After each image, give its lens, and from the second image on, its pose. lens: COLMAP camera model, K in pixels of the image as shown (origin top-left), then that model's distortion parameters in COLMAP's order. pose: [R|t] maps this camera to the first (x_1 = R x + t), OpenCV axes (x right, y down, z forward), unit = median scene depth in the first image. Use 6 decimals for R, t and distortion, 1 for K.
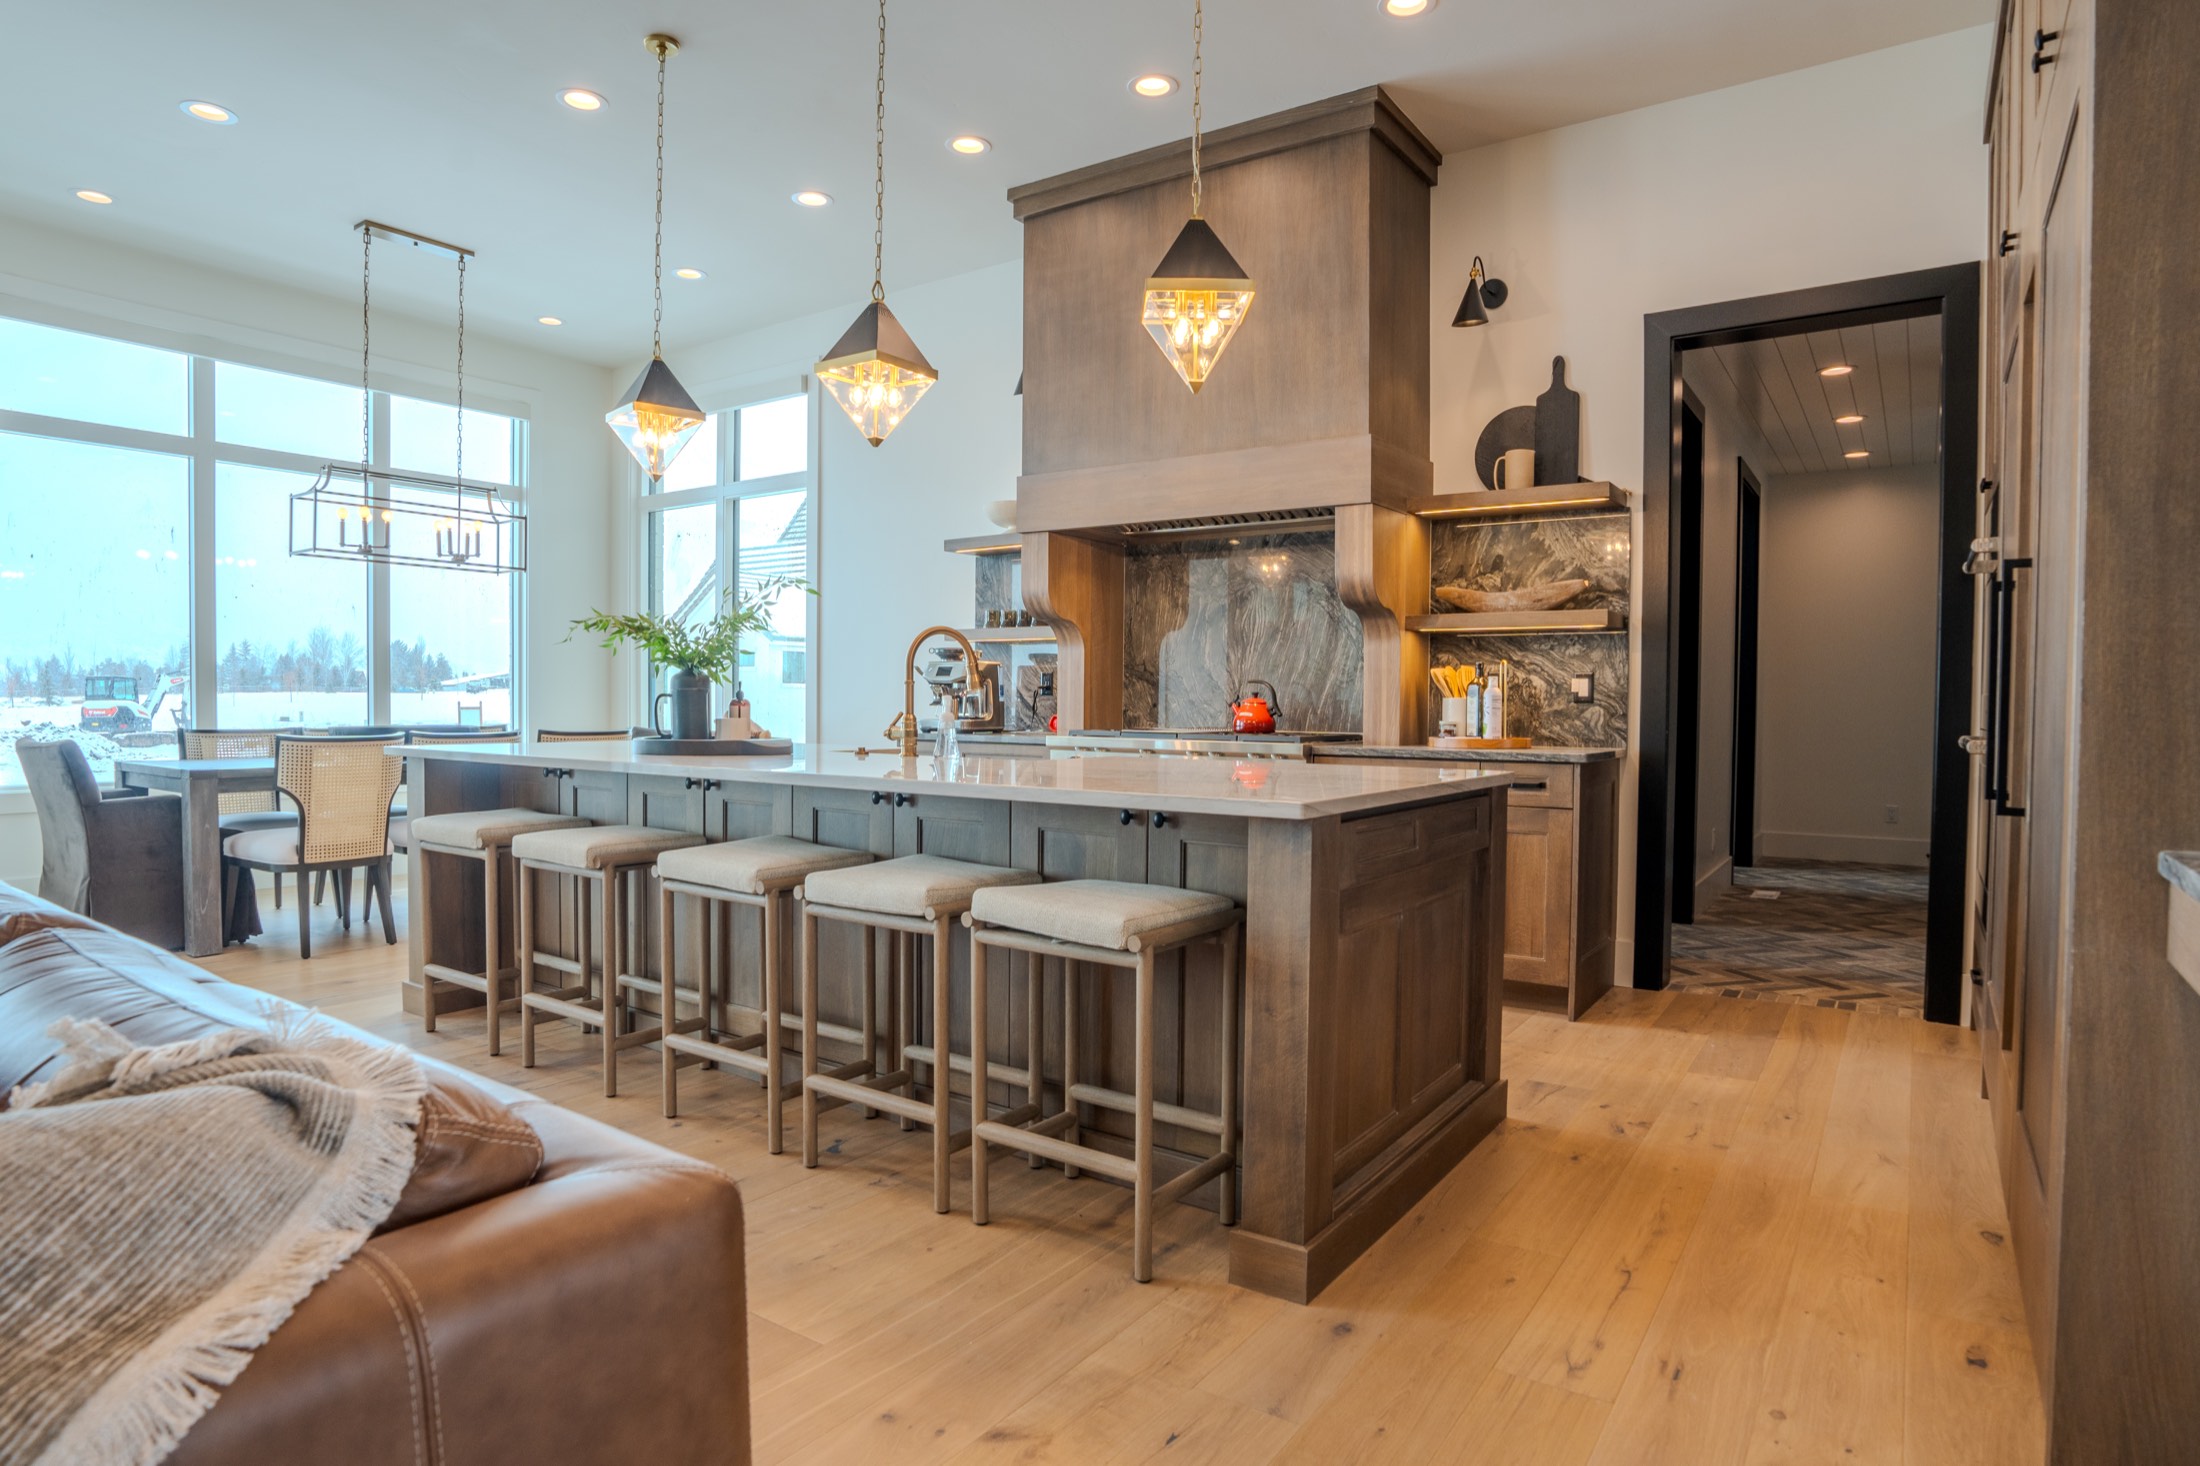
lens RADIAL K [[1204.8, 0, 1125.8], [0, 1204.8, 737.9], [0, 0, 1]] dist [-0.058420, 0.001124]
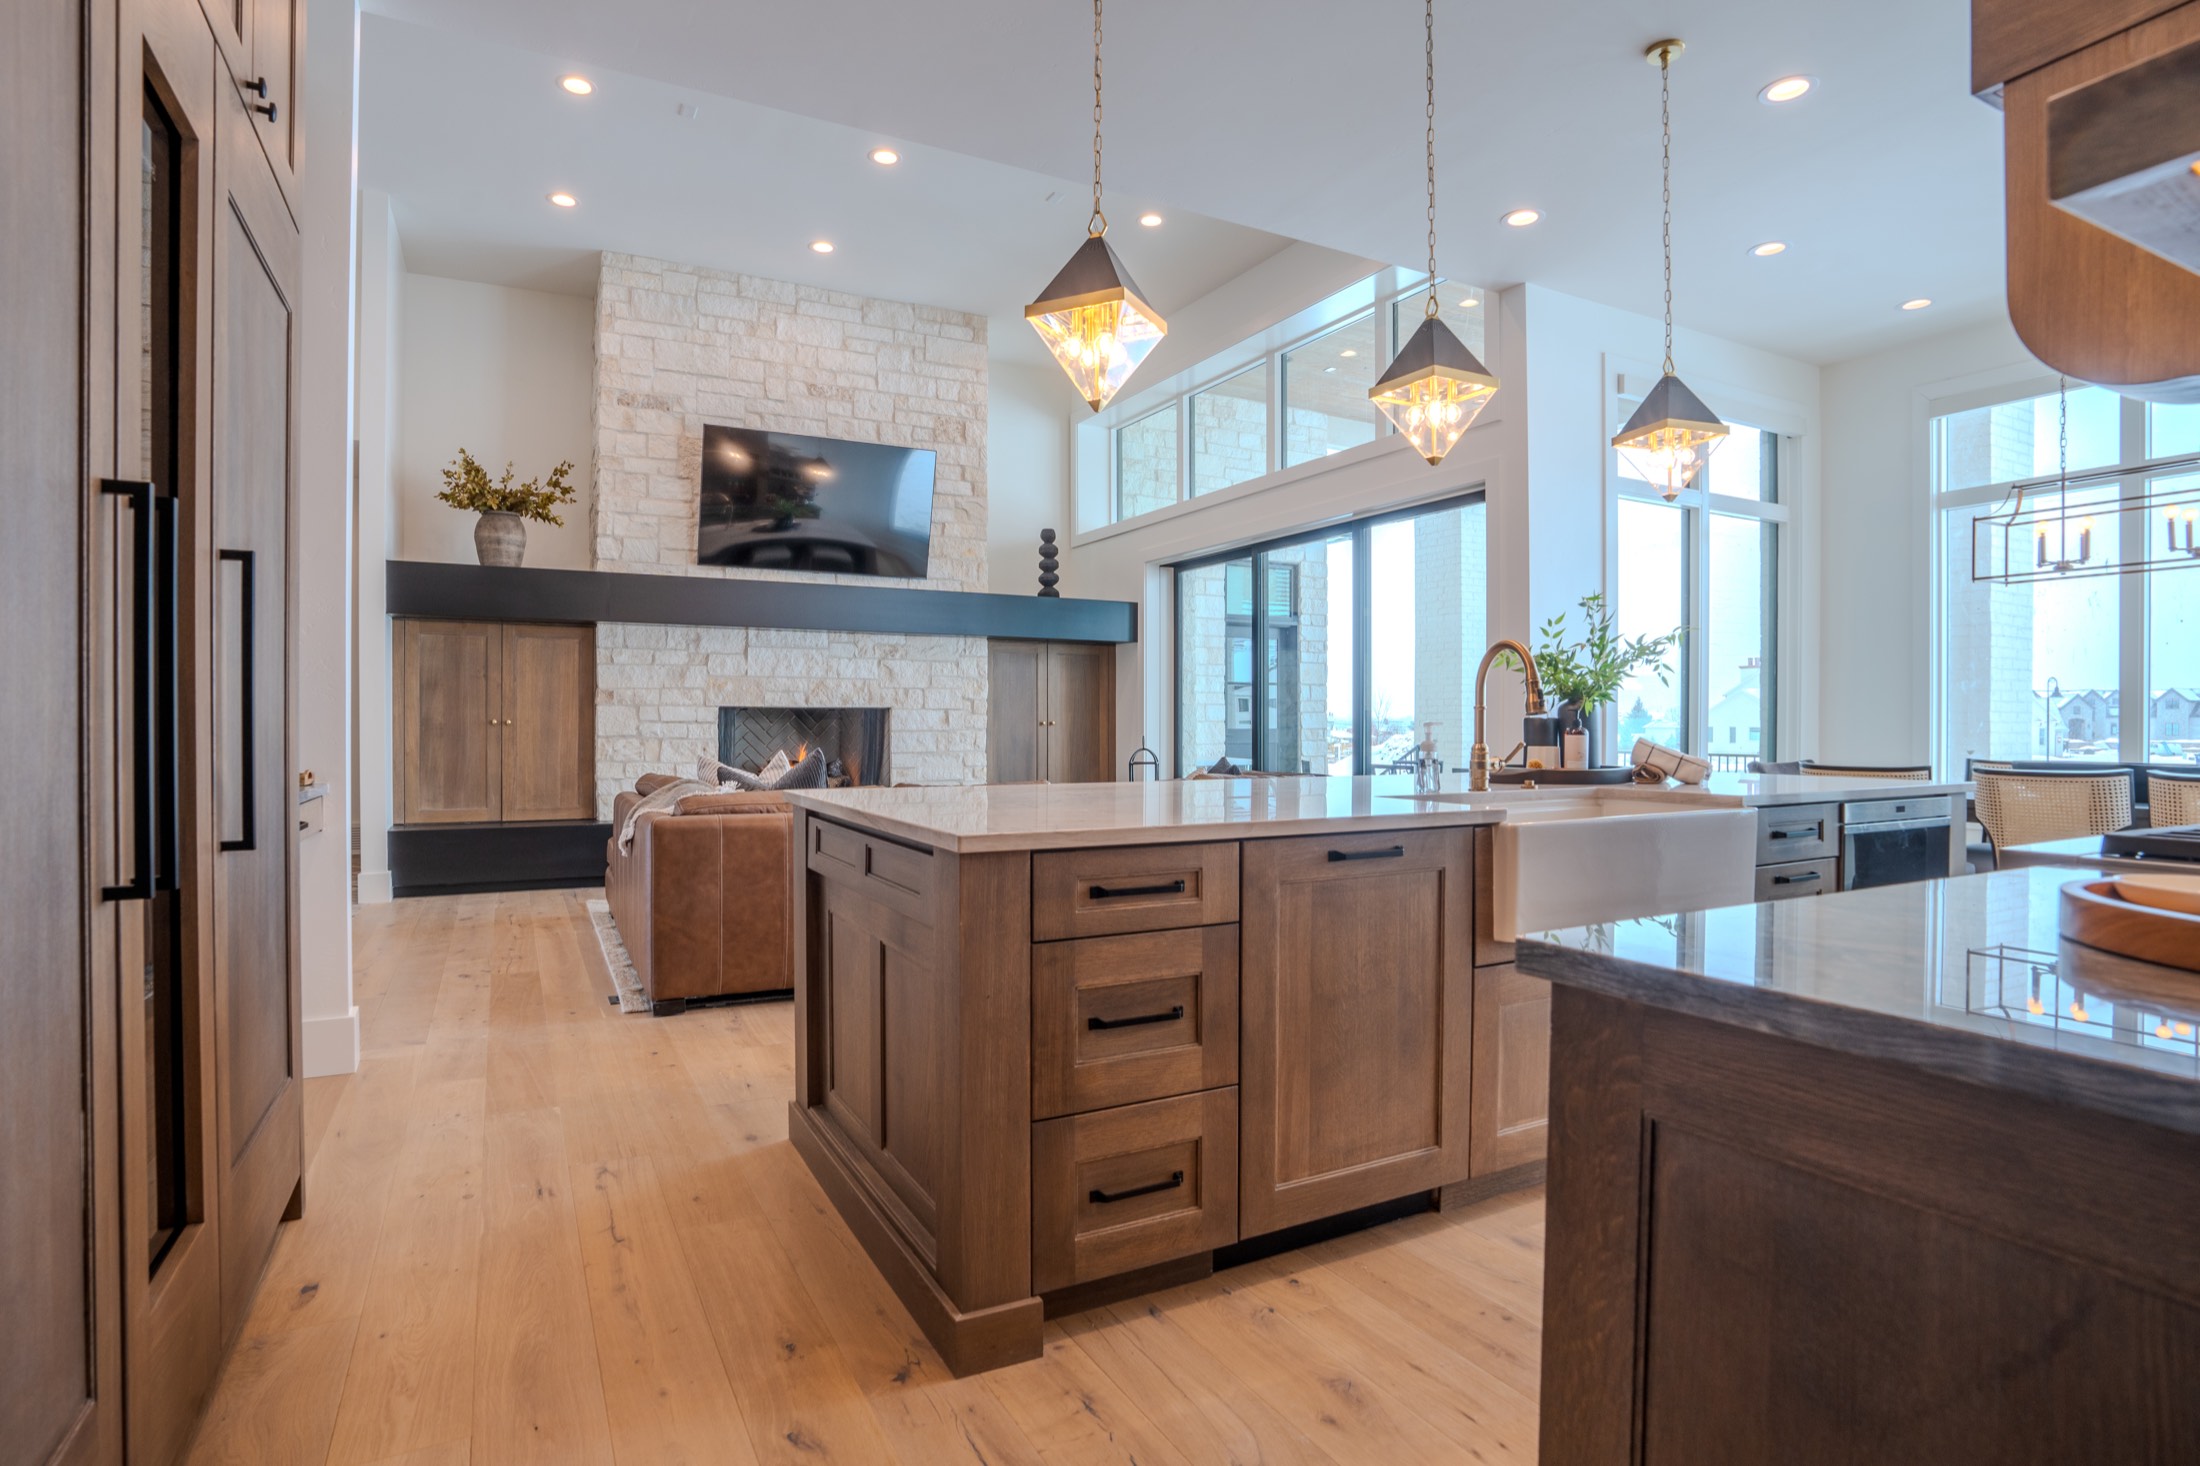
lens RADIAL K [[1115.3, 0, 1080.8], [0, 1115.3, 730.6], [0, 0, 1]] dist [-0.062750, 0.000788]
pose [[-0.476884, -0.003693, -0.878958, 0.541244], [-0.032625, 0.999376, 0.013502, -0.024115], [0.878360, 0.035115, -0.476707, 0.896348]]
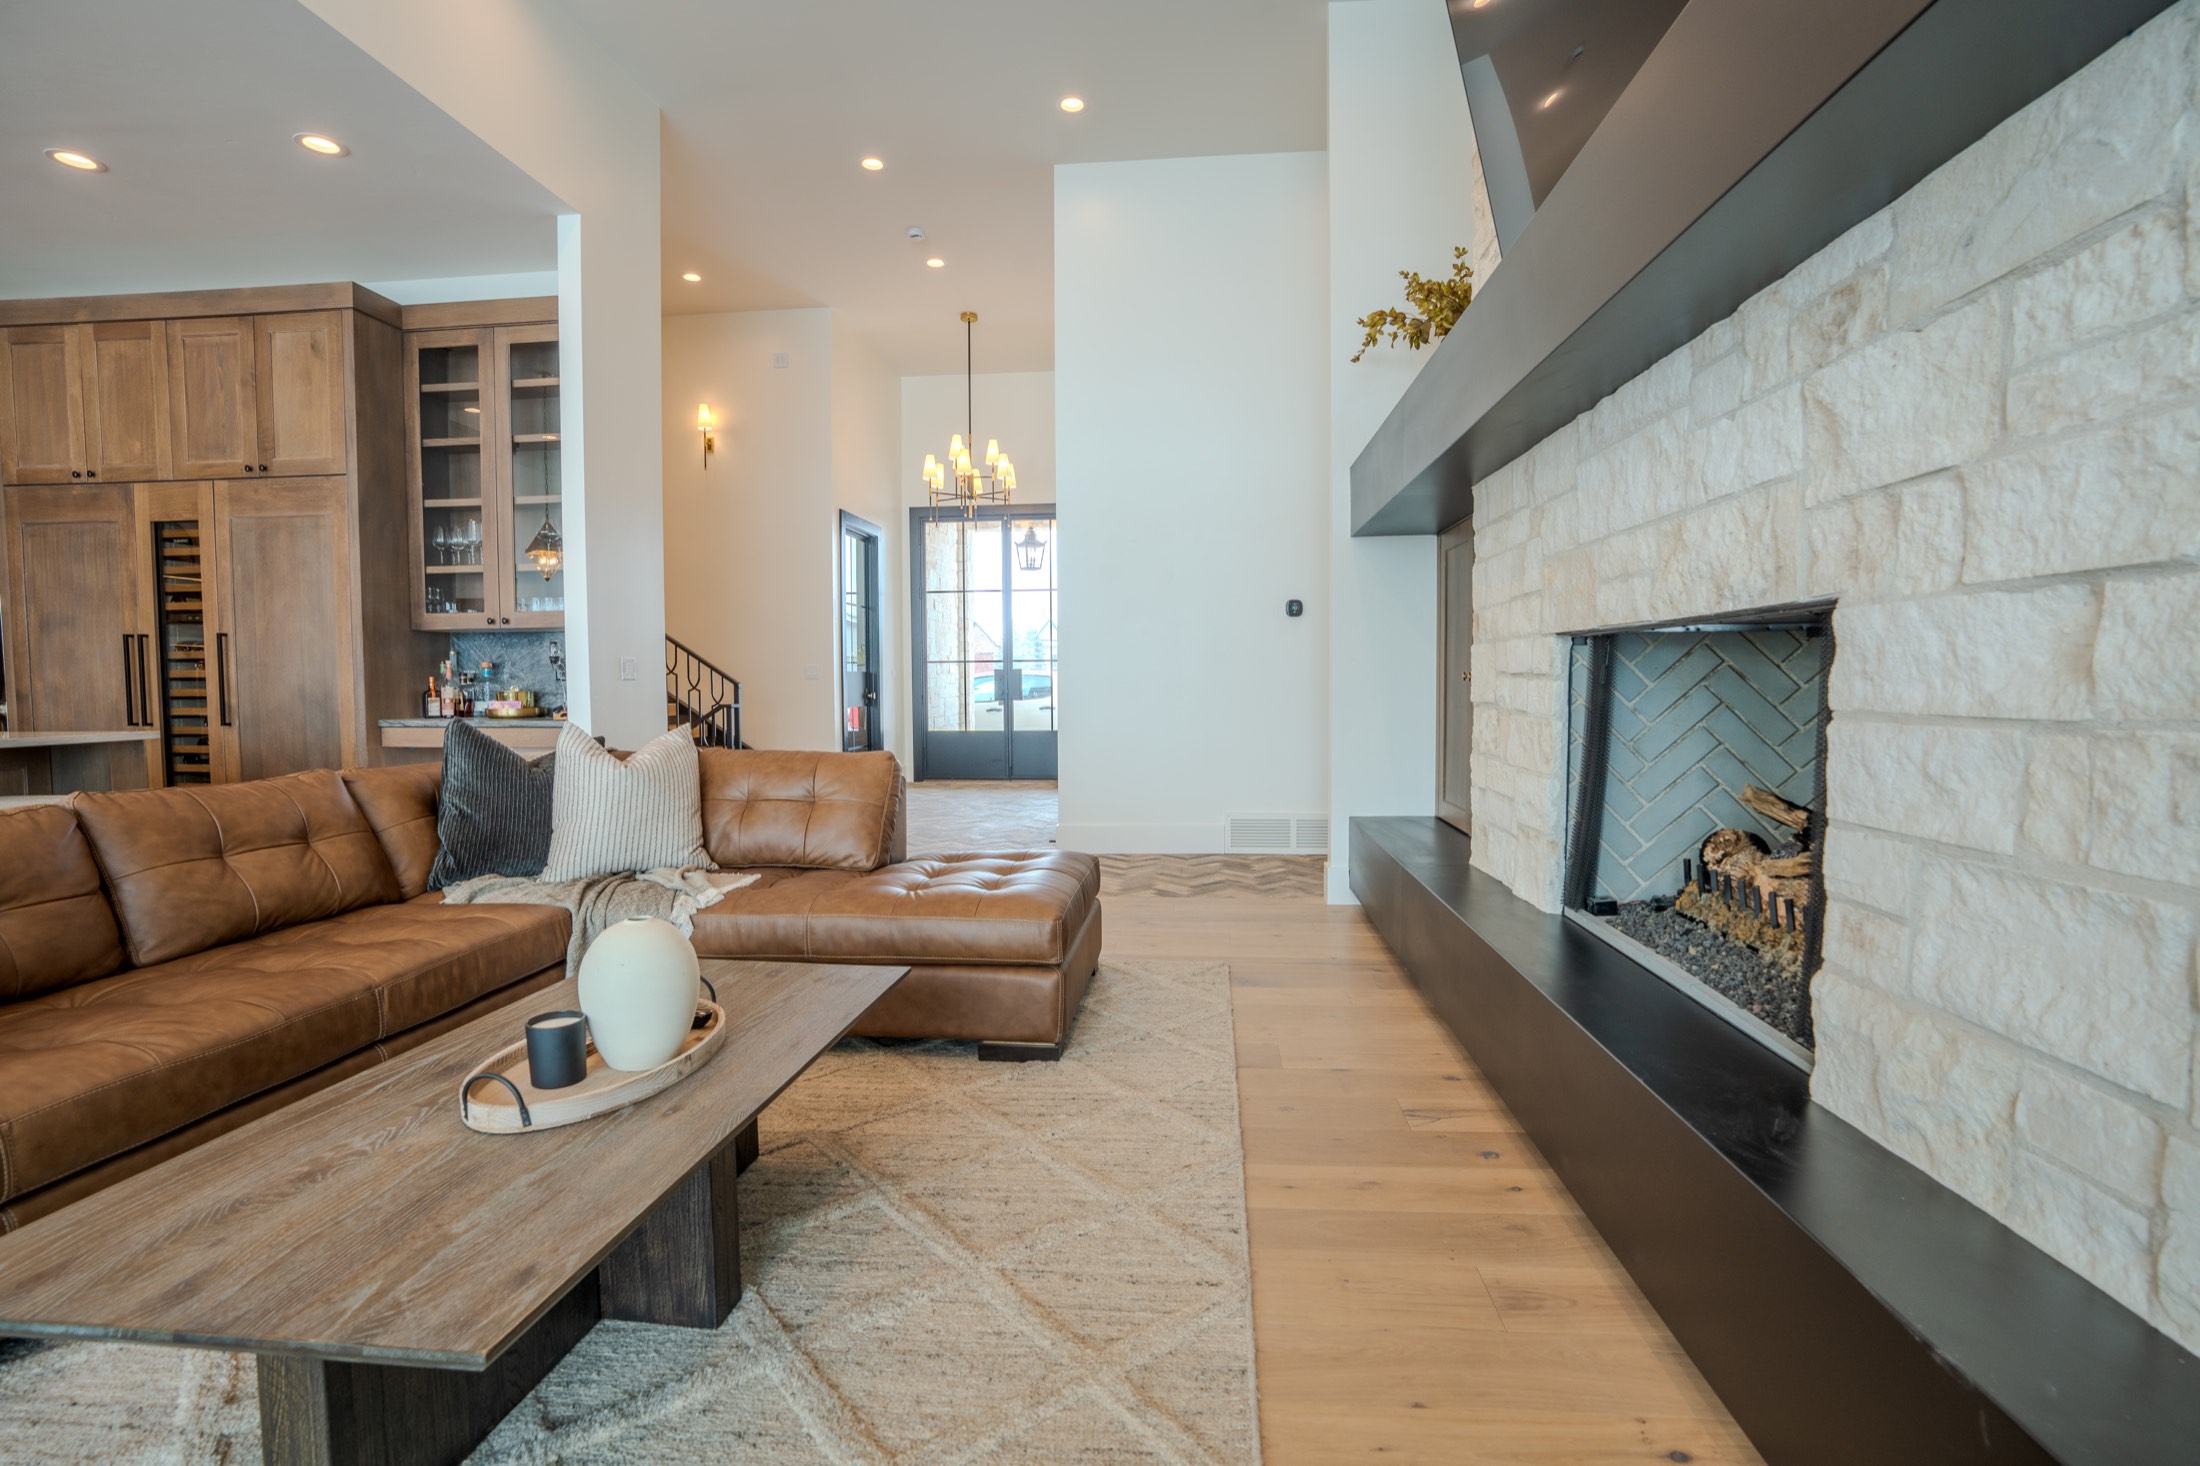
lens RADIAL K [[1021.3, 0, 1106.2], [0, 1021.3, 732.3], [0, 0, 1]] dist [-0.067987, 0.027987]
pose [[-0.482727, -0.051884, 0.874232, -1.068048], [0.026624, 0.996913, 0.073866, -0.013498], [-0.875366, 0.058933, -0.479856, 0.135422]]
